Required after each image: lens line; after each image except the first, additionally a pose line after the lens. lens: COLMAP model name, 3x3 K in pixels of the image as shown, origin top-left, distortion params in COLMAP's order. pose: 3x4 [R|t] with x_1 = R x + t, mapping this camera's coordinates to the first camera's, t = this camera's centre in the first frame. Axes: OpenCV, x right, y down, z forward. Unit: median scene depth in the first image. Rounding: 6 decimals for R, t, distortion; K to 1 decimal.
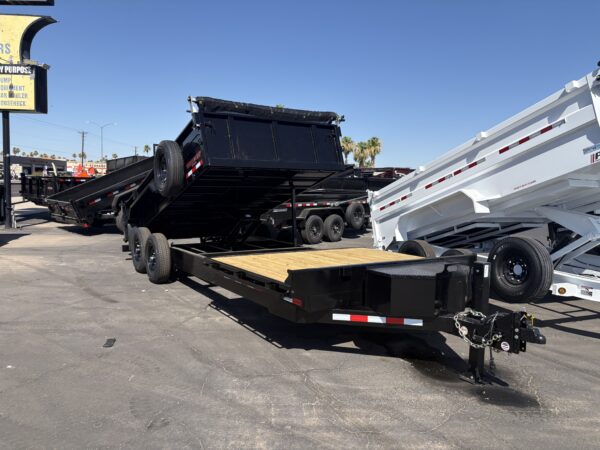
lens RADIAL K [[452.1, 0, 299.3], [0, 452.1, 222.8], [0, 0, 1]] dist [0.026745, -0.006619]
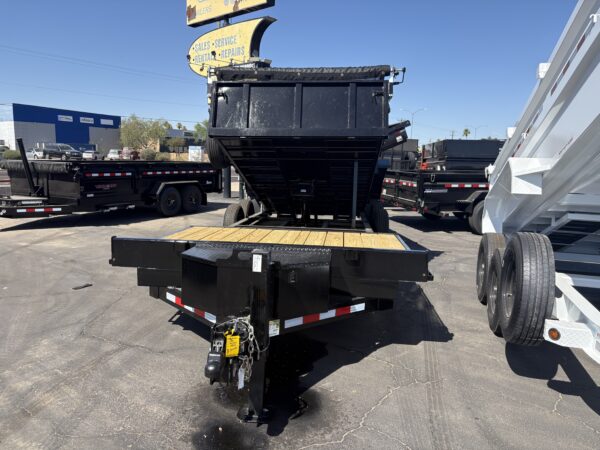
lens RADIAL K [[452.1, 0, 299.7], [0, 452.1, 221.6], [0, 0, 1]] dist [0.026745, -0.006619]
pose [[0.785065, 0.076921, -0.614619, 0.327596], [-0.057413, 0.997024, 0.051445, 0.001173], [0.616747, -0.005100, 0.787145, 0.184403]]
